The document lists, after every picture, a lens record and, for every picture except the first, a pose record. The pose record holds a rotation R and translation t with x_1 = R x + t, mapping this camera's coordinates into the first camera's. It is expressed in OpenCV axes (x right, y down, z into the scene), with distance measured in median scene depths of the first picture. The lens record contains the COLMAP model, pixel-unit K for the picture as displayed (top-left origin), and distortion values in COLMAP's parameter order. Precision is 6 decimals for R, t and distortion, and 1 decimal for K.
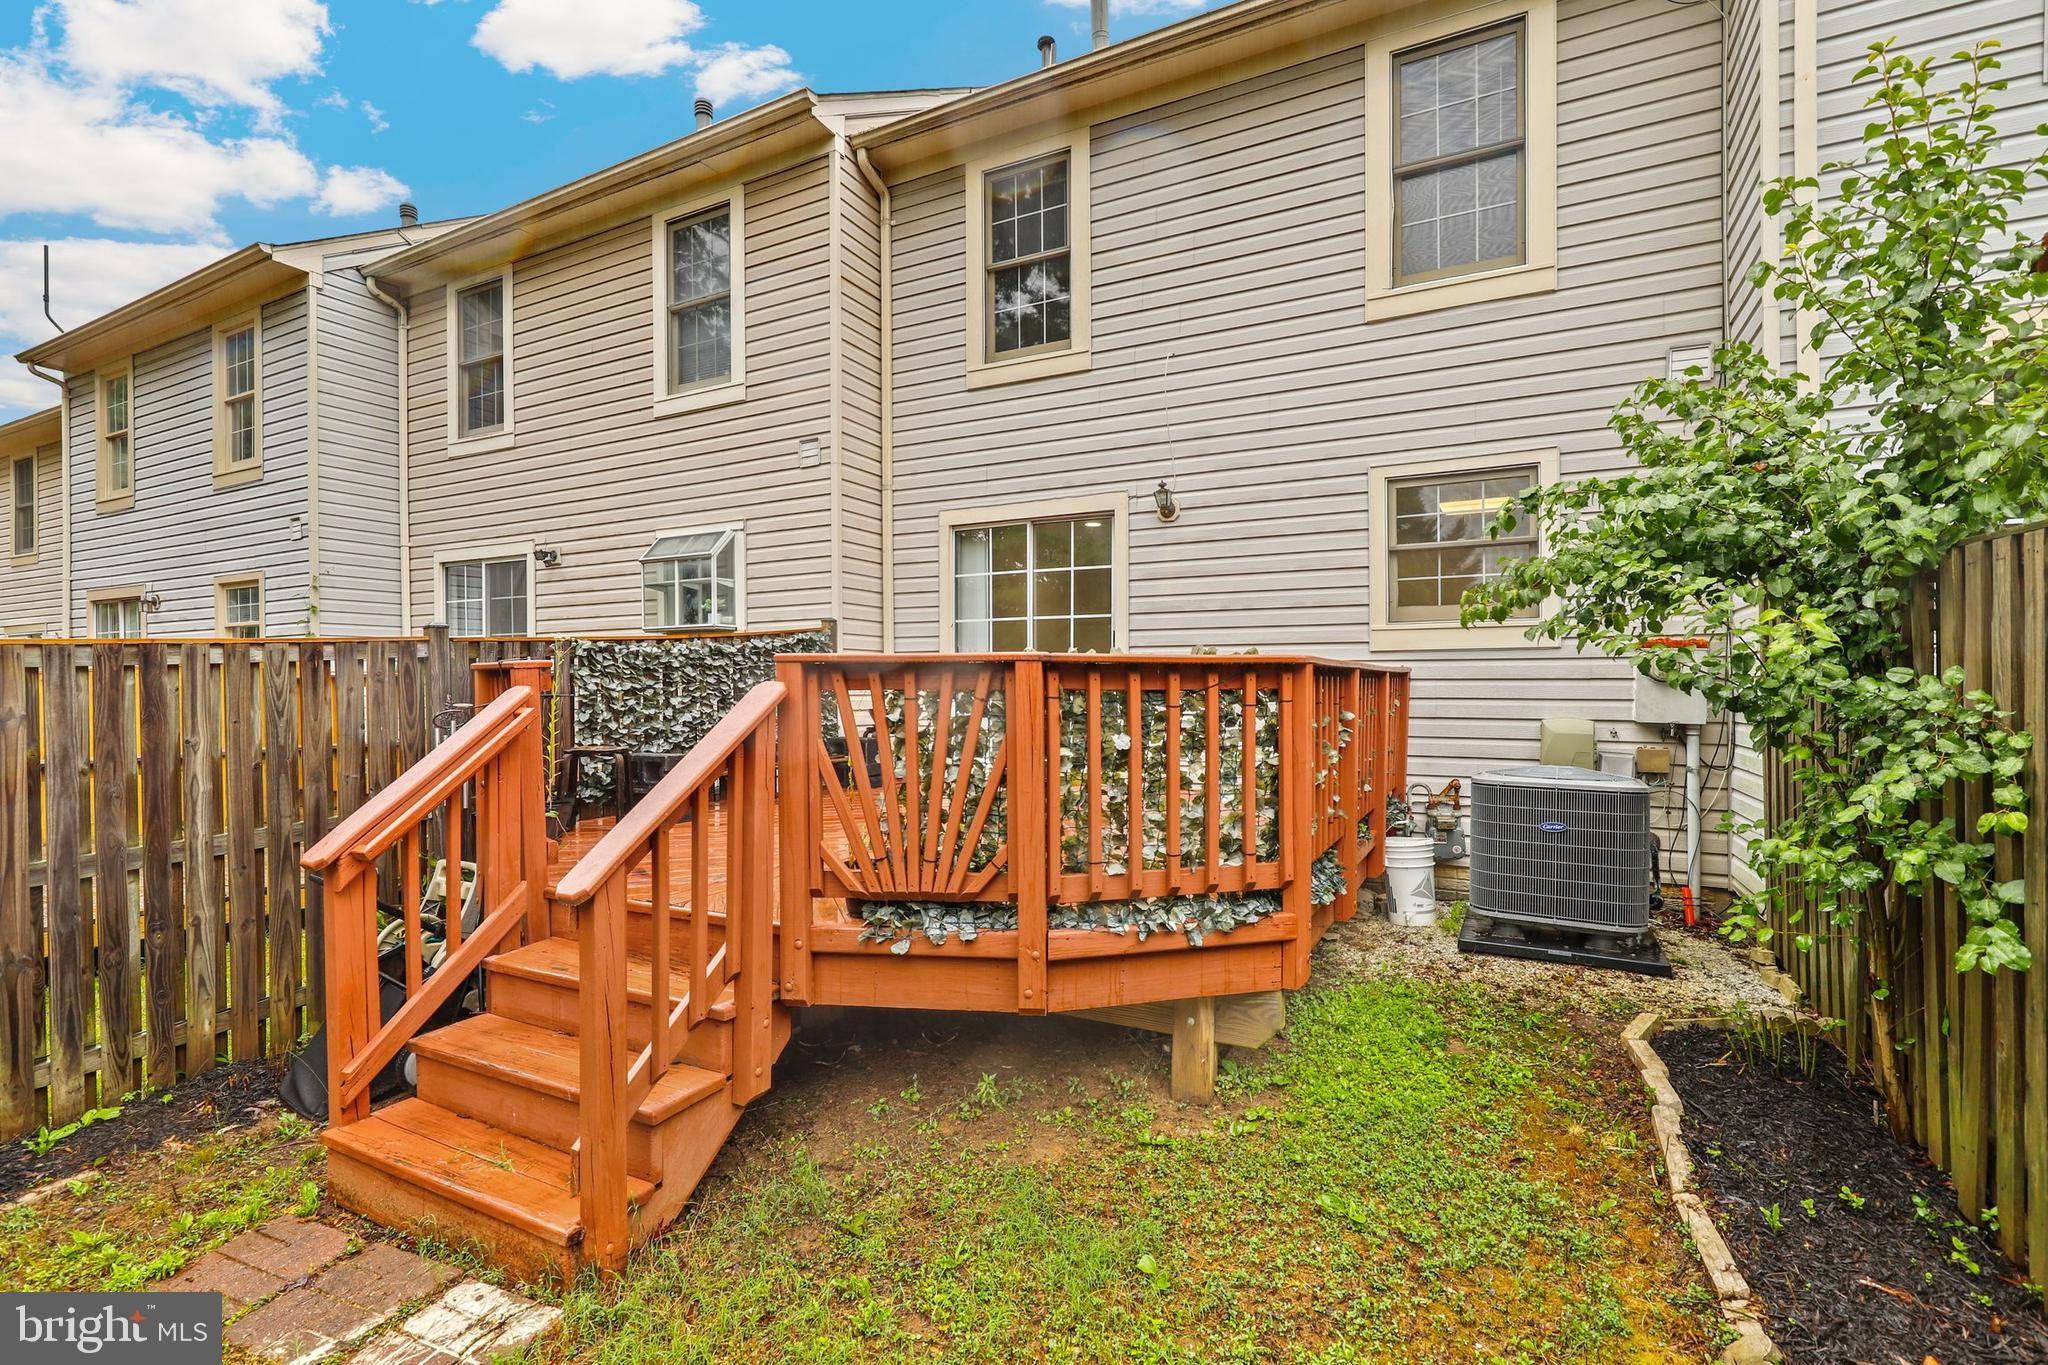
lens RADIAL K [[935.1, 0, 1011.0], [0, 935.1, 685.1], [0, 0, 1]] dist [0.003784, -0.000375]
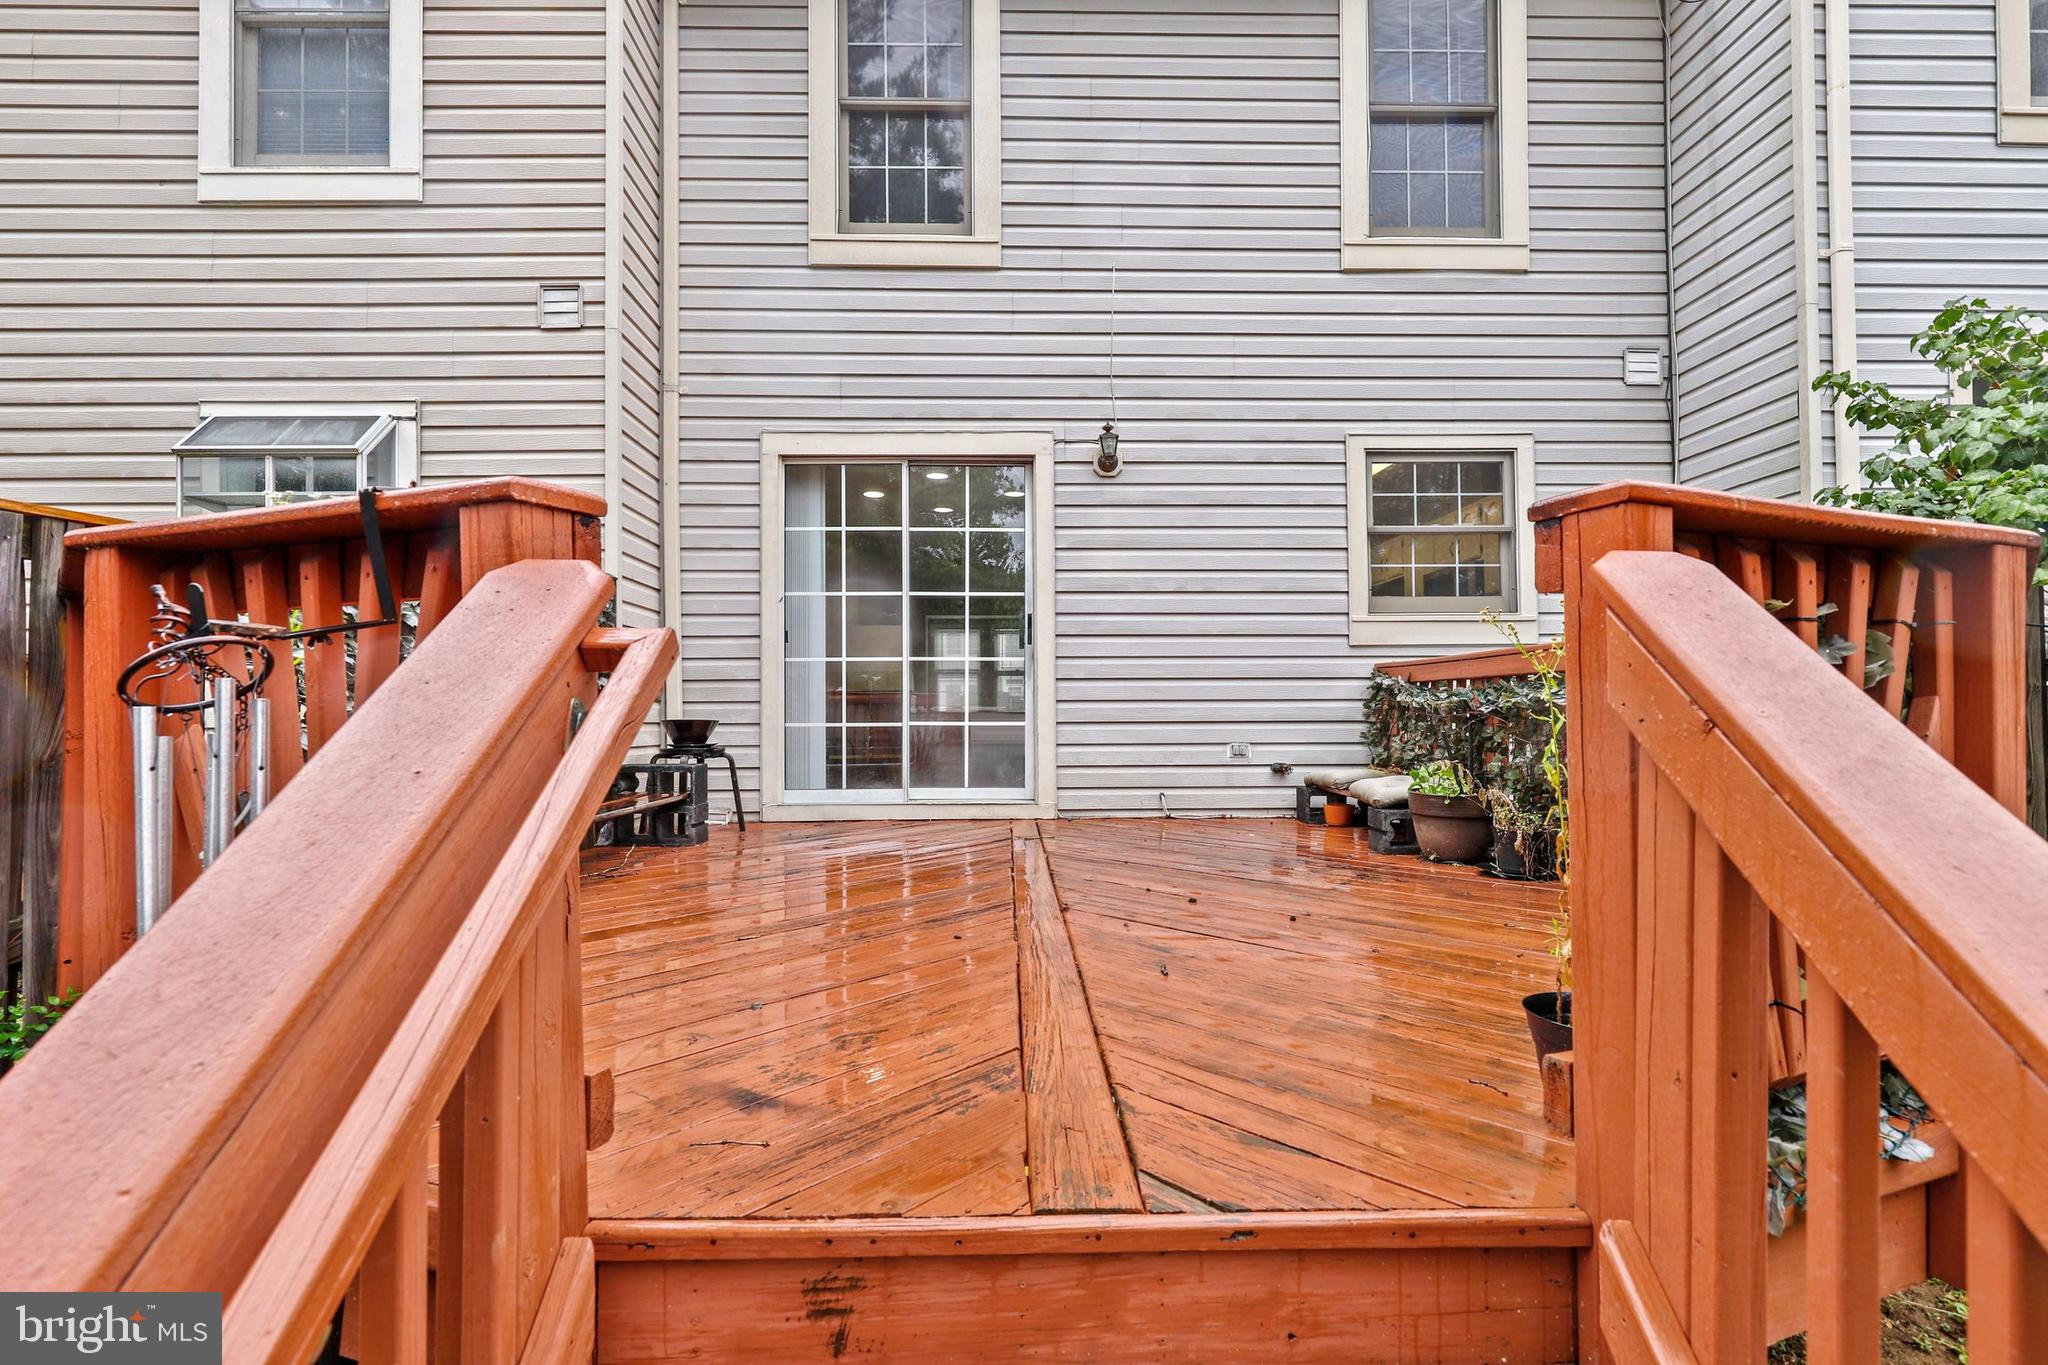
lens RADIAL K [[940.8, 0, 1018.7], [0, 940.8, 694.5], [0, 0, 1]] dist [0.000036, 0.000802]
pose [[0.873774, 0.008775, 0.486254, -0.269143], [0.003070, 0.999718, -0.023558, 0.025017], [-0.486323, 0.022077, 0.873500, 0.338458]]
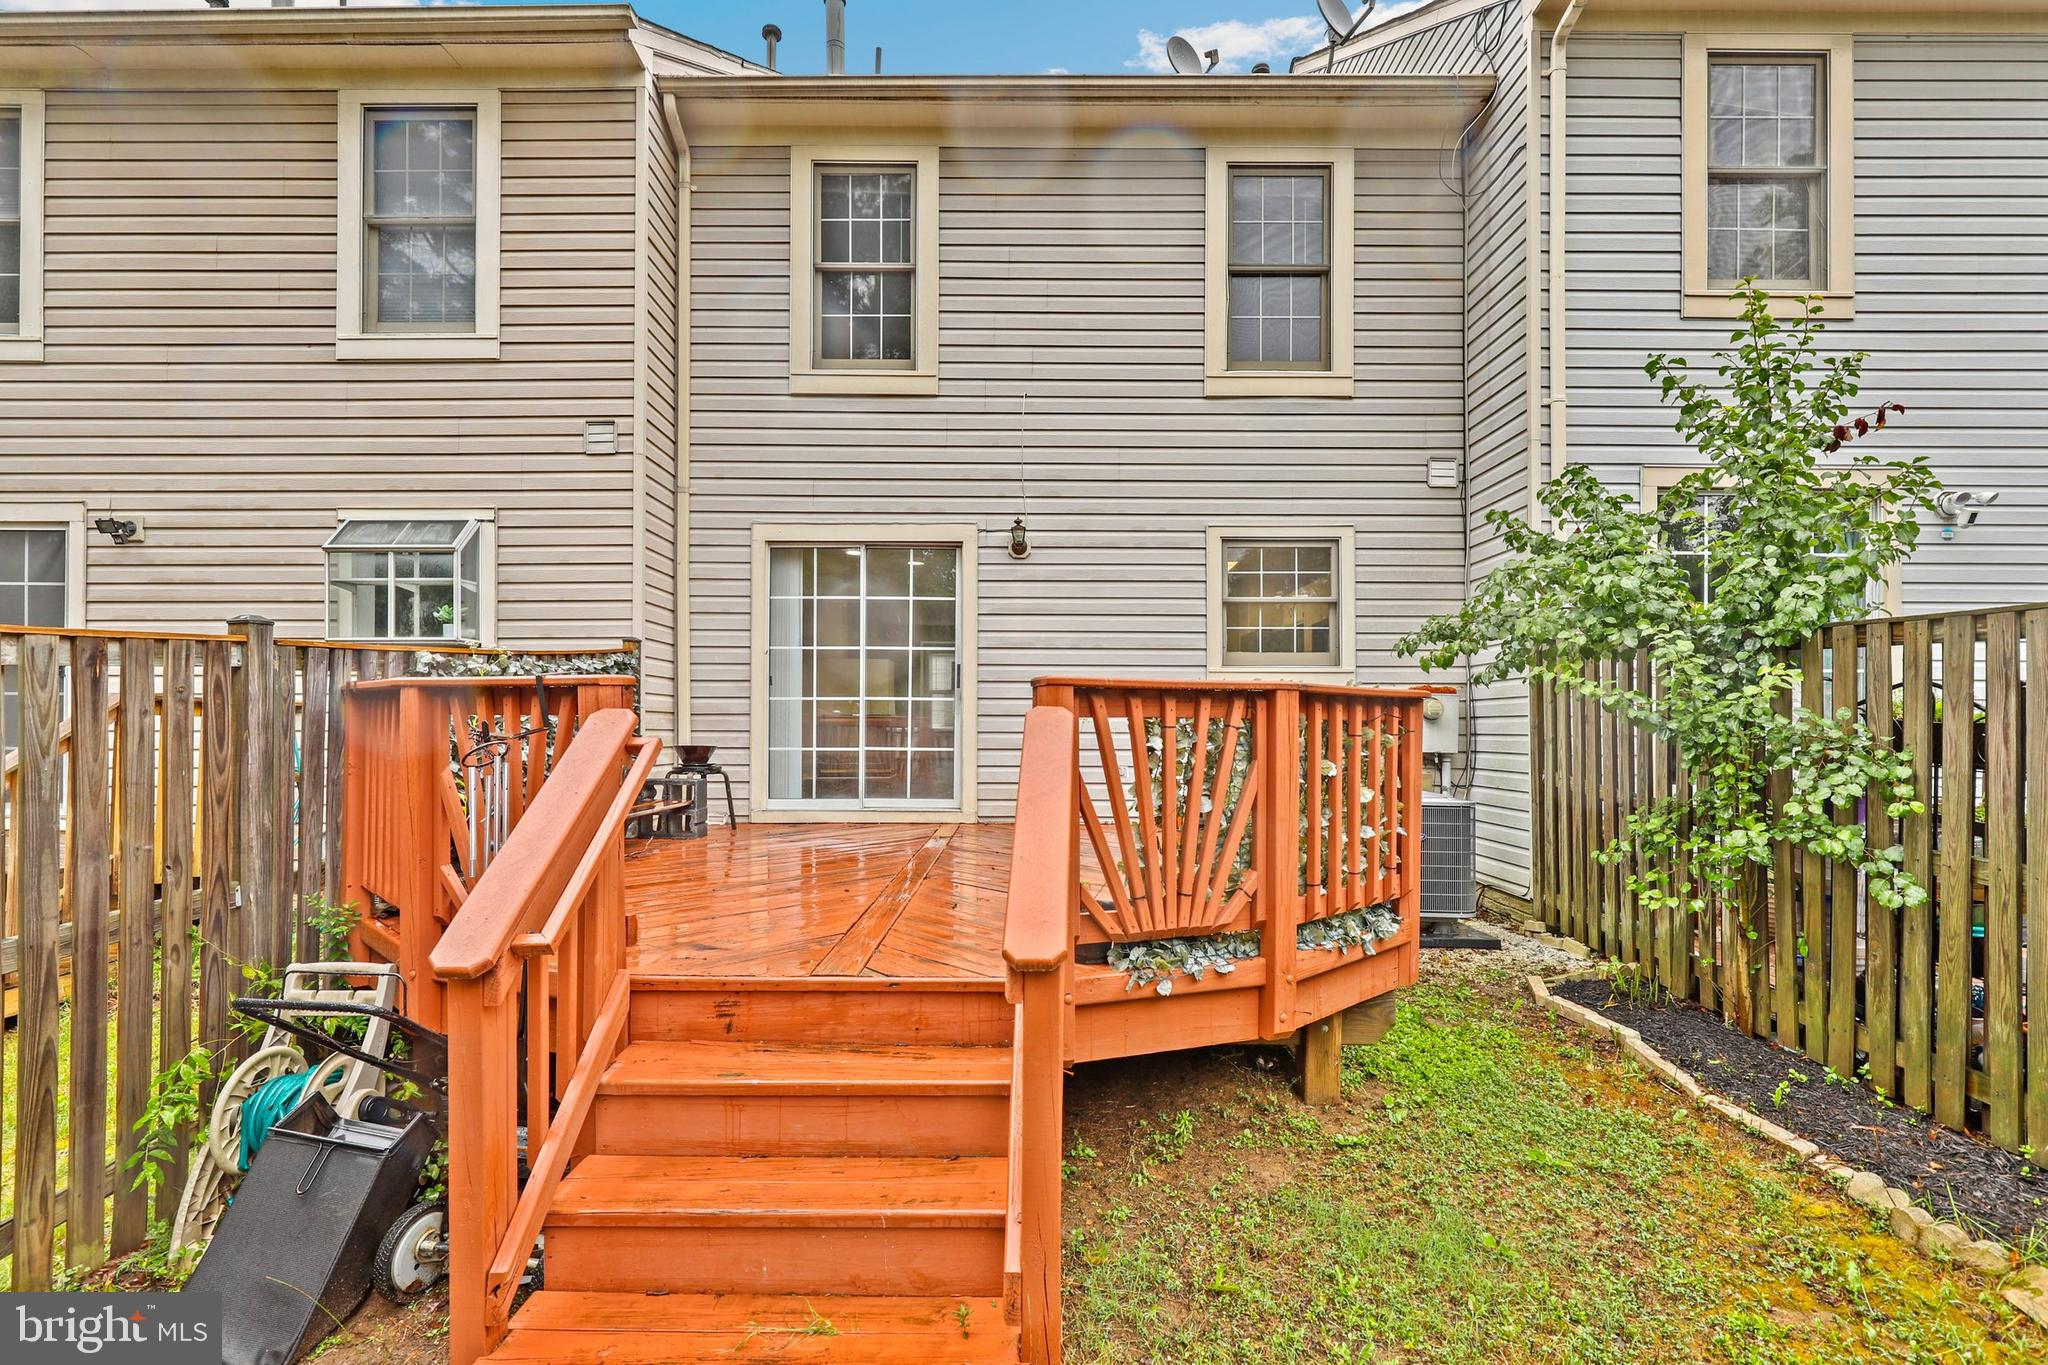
lens RADIAL K [[952.0, 0, 1019.8], [0, 952.0, 712.3], [0, 0, 1]] dist [0.003329, -0.000229]
pose [[0.886055, 0.012155, 0.463421, -0.294599], [-0.005630, 0.999865, -0.015462, 0.006923], [-0.463547, 0.011091, 0.886003, 0.087847]]
